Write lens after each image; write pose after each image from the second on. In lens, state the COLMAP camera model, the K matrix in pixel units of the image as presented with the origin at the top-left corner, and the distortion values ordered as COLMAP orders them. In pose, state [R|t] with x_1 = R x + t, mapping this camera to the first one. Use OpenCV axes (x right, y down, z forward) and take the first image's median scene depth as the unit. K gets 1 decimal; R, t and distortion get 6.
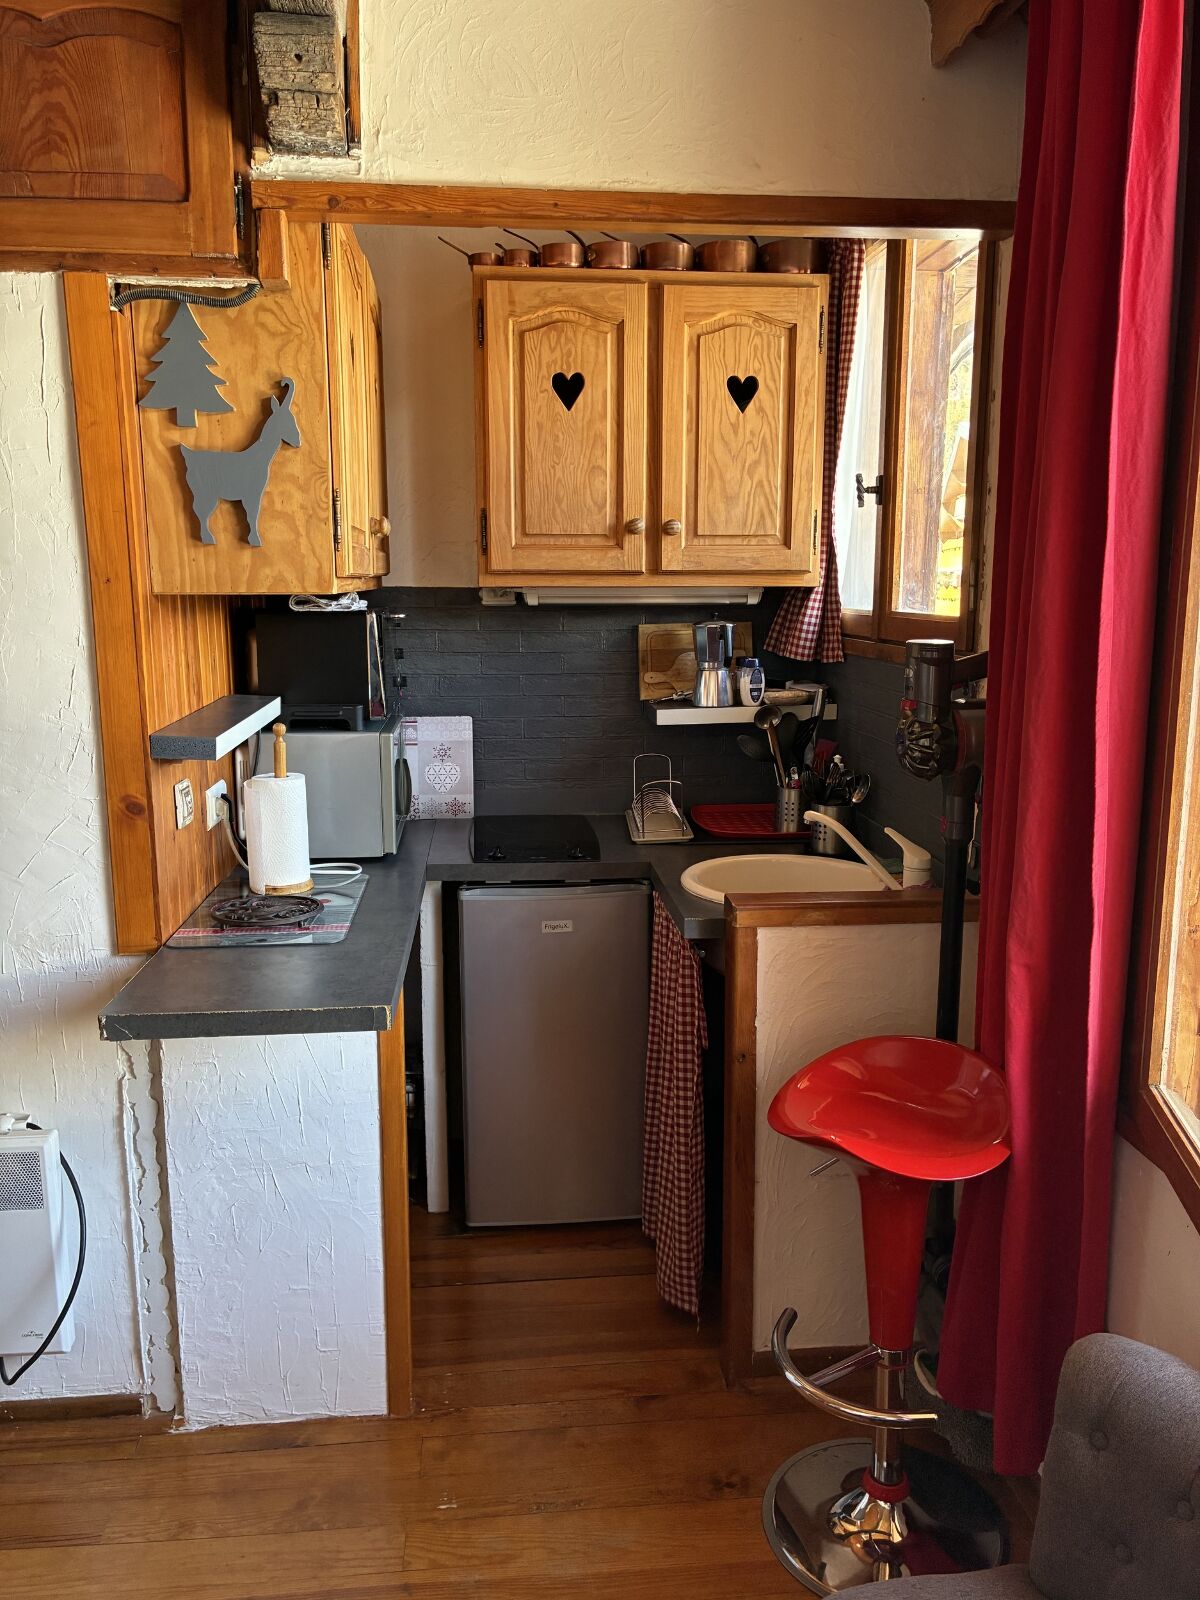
lens RADIAL K [[1208.3, 0, 600.0], [0, 1208.3, 800.0], [0, 0, 1]] dist [0.064479, -0.077726]
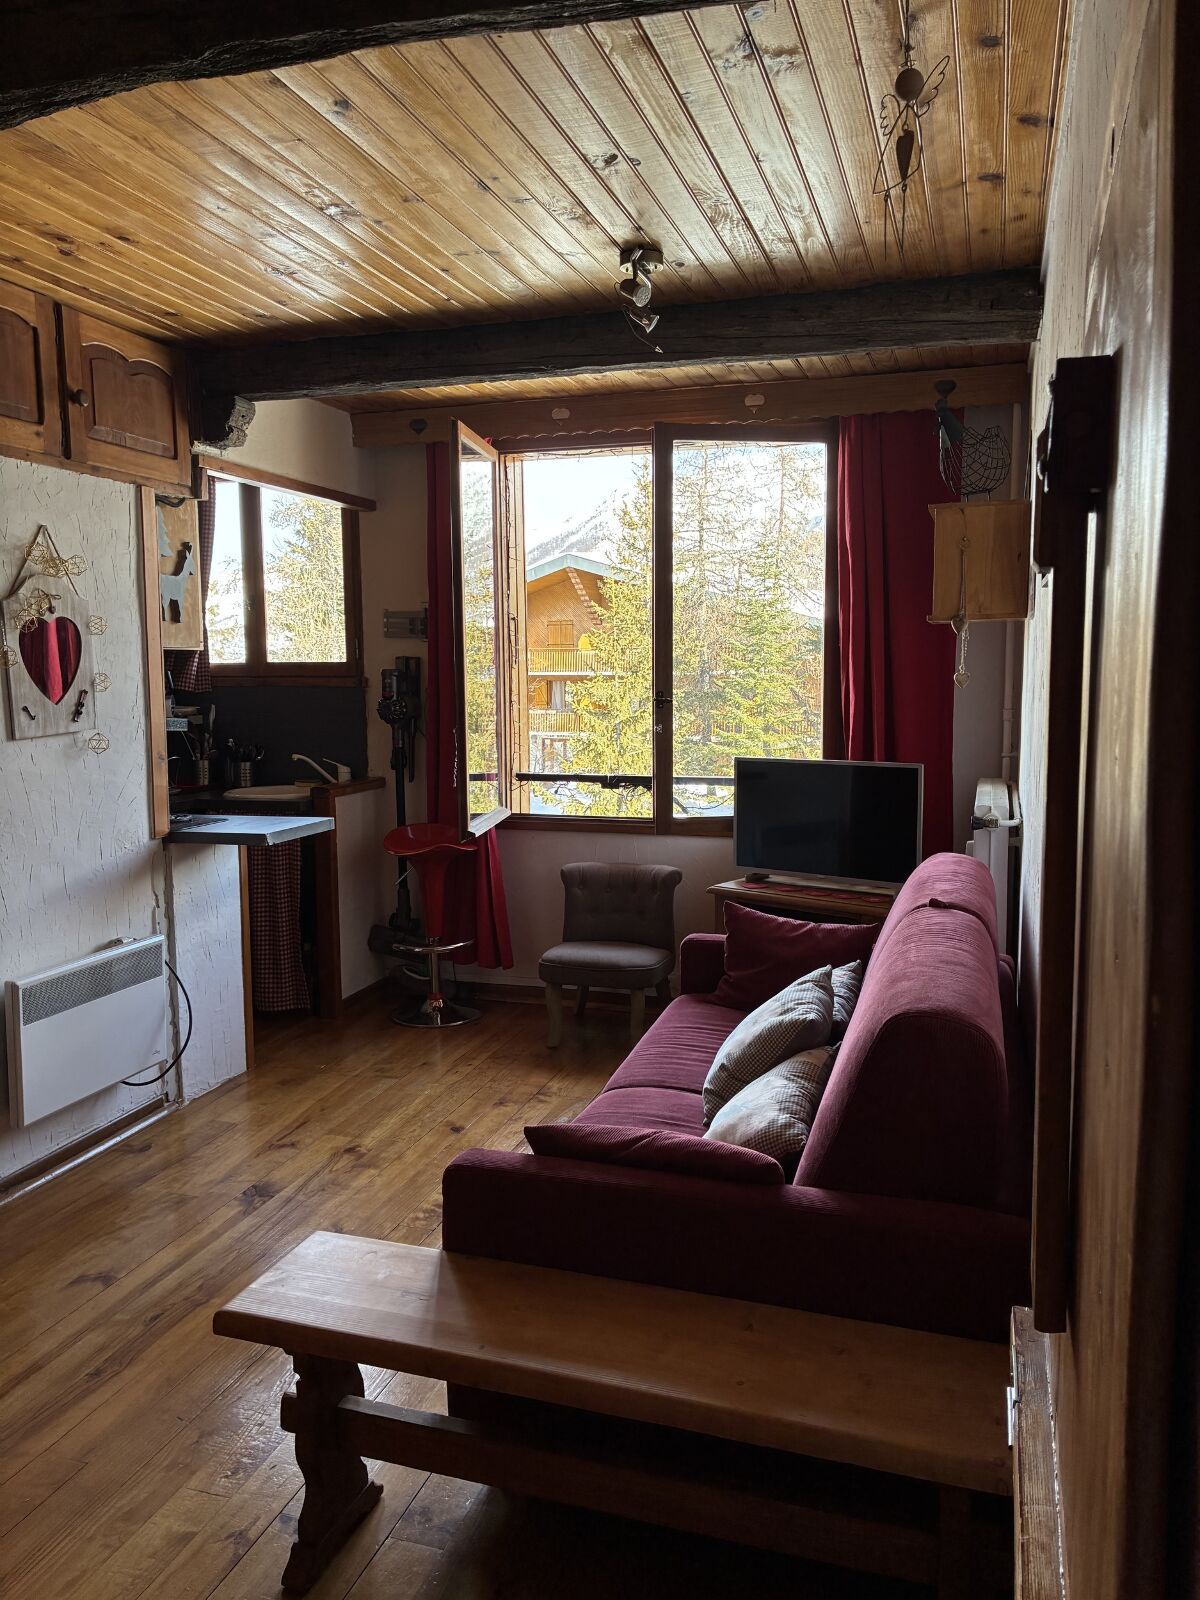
lens RADIAL K [[1221.9, 0, 600.0], [0, 1221.9, 800.0], [0, 0, 1]] dist [0.029013, -0.002498]
pose [[0.388173, -0.099466, 0.916203, -1.365003], [0.166232, 0.985409, 0.036551, 0.083502], [-0.906470, 0.138115, 0.399043, -0.271796]]
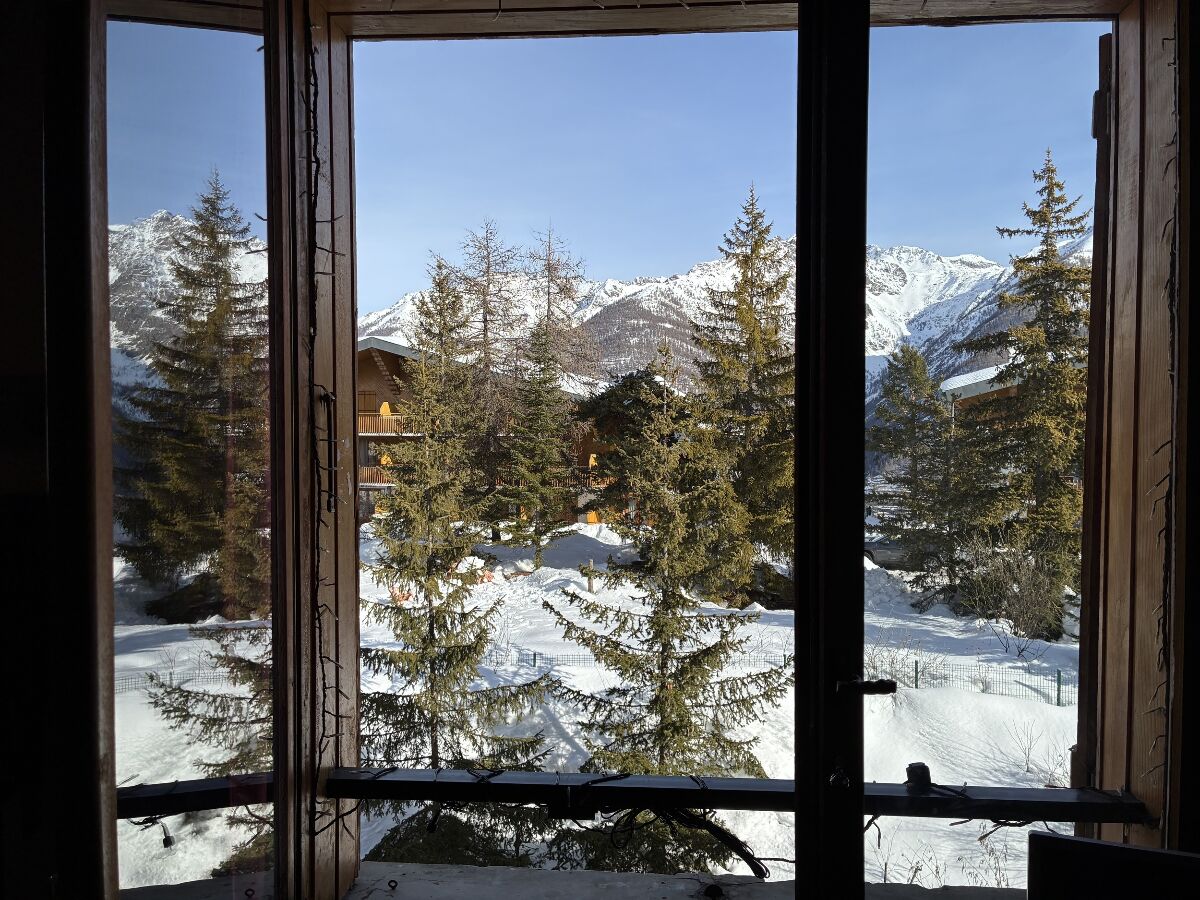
lens RADIAL K [[896.1, 0, 617.0], [0, 896.1, 450.8], [0, 0, 1]] dist [0.076950, -0.181014]
pose [[0.154340, -0.023498, 0.987738, -0.219171], [0.169604, 0.985508, -0.003057, -0.075842], [-0.973352, 0.167996, 0.156089, 0.288539]]
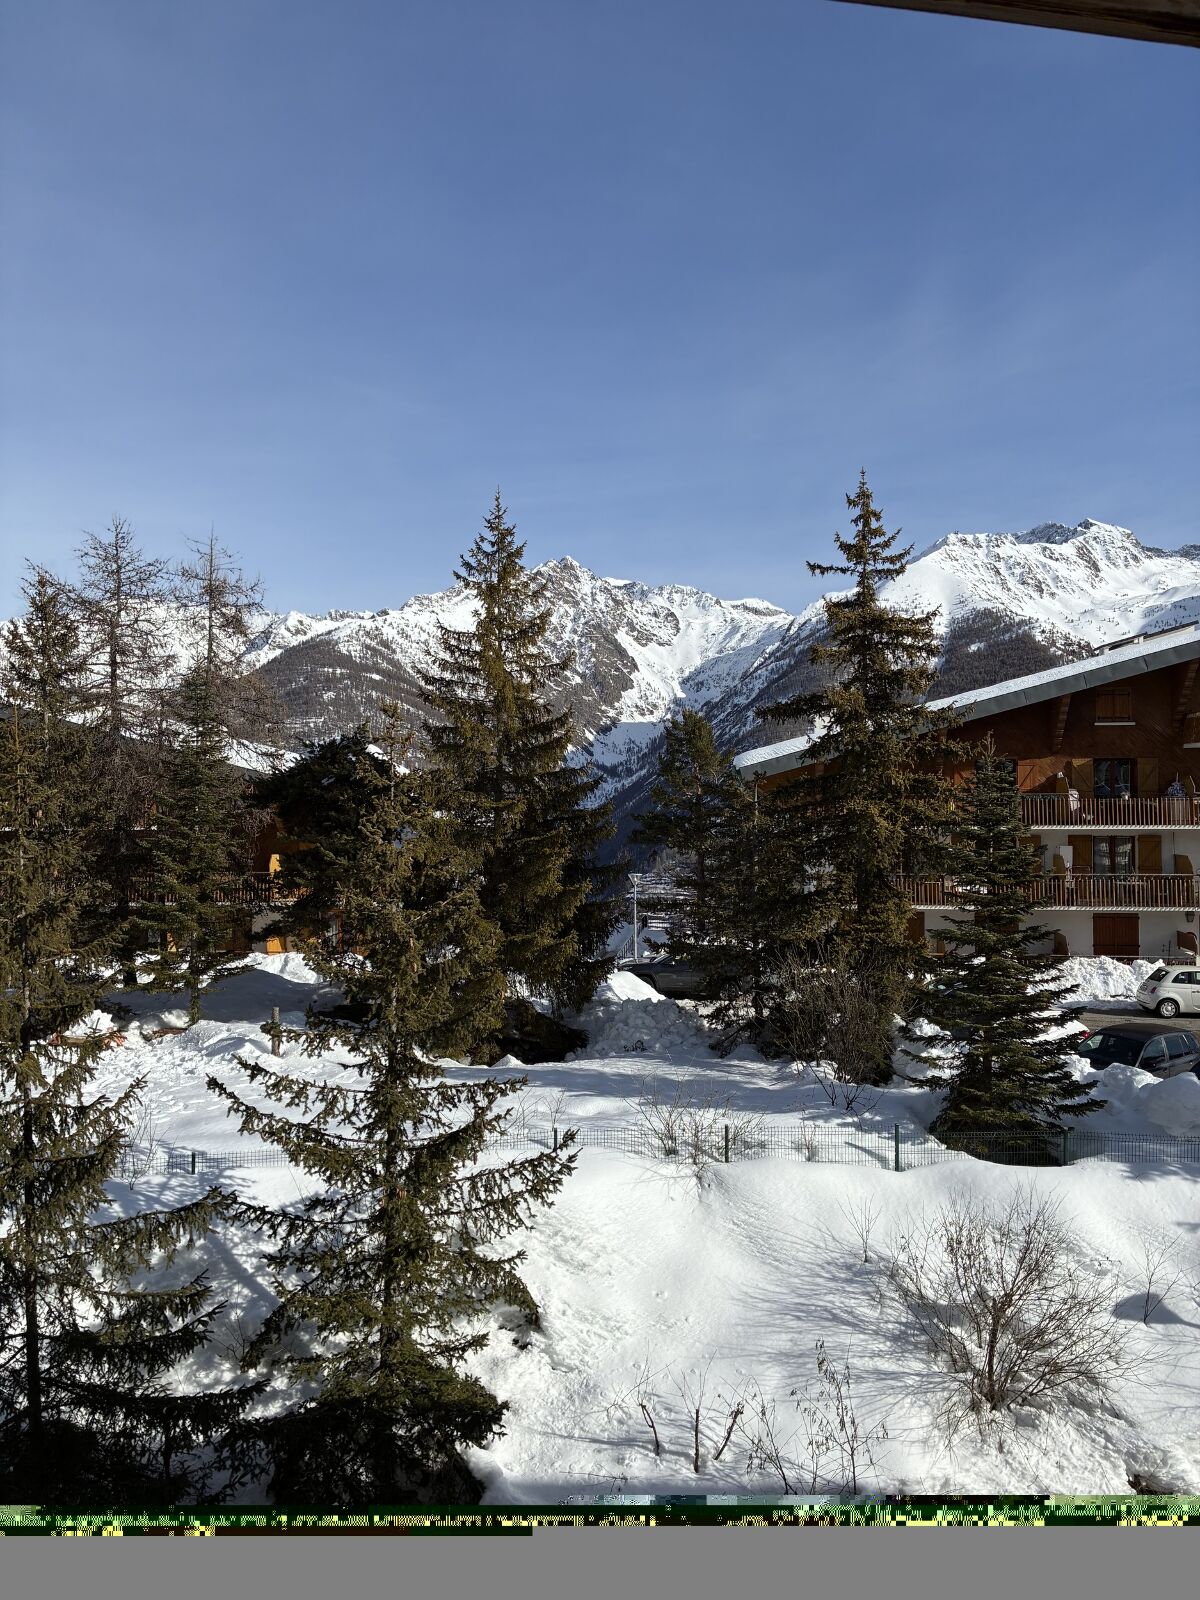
lens RADIAL K [[1193.9, 0, 600.0], [0, 1193.9, 800.0], [0, 0, 1]] dist [0.013581, 0.006139]
pose [[-0.088384, 0.013642, 0.995993, 0.032577], [0.176782, 0.984248, 0.002207, -0.112644], [-0.980274, 0.176269, -0.089403, 0.390260]]
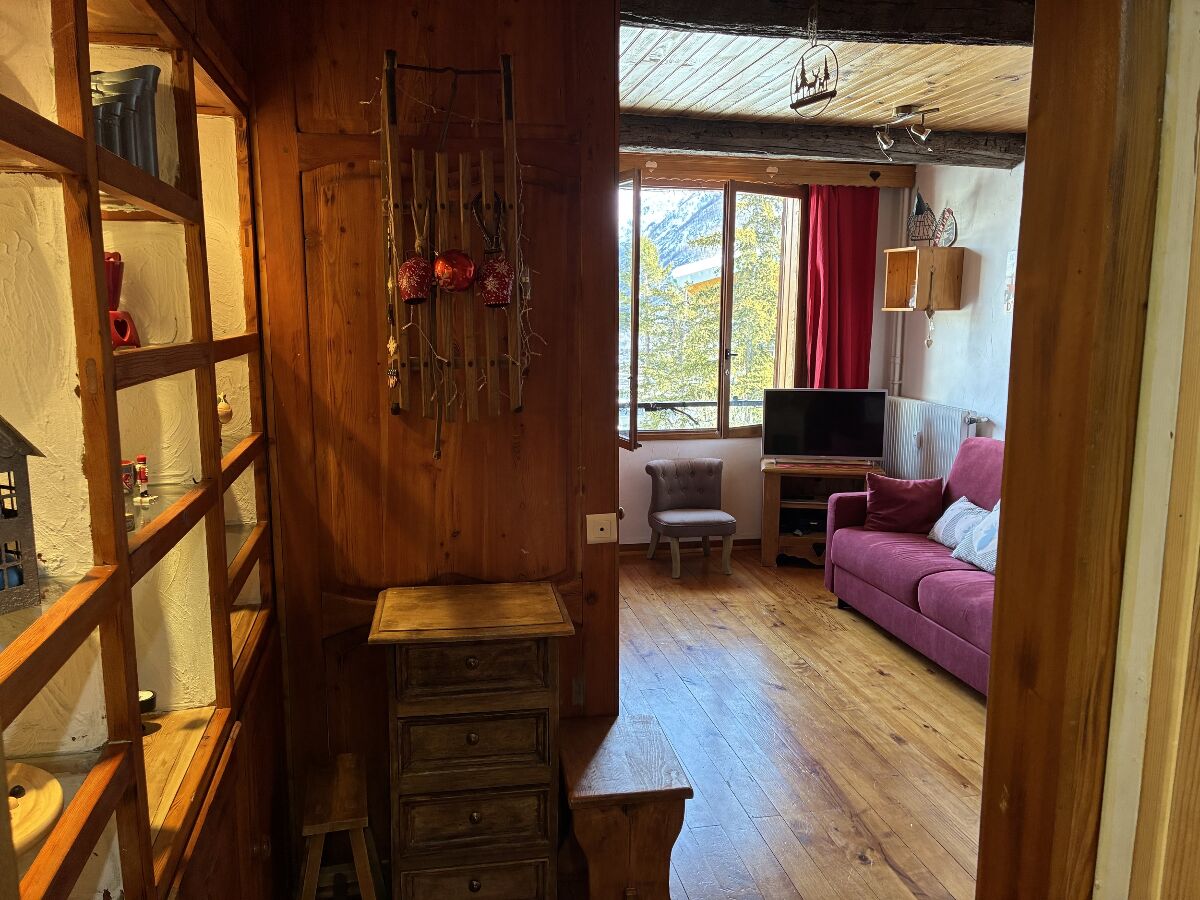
lens RADIAL K [[916.4, 0, 600.6], [0, 916.4, 445.0], [0, 0, 1]] dist [0.029013, -0.002498]
pose [[-0.124797, -0.143442, 0.981759, -1.737912], [0.166102, 0.972509, 0.163205, -0.147573], [-0.978180, 0.183439, -0.097540, 0.765146]]
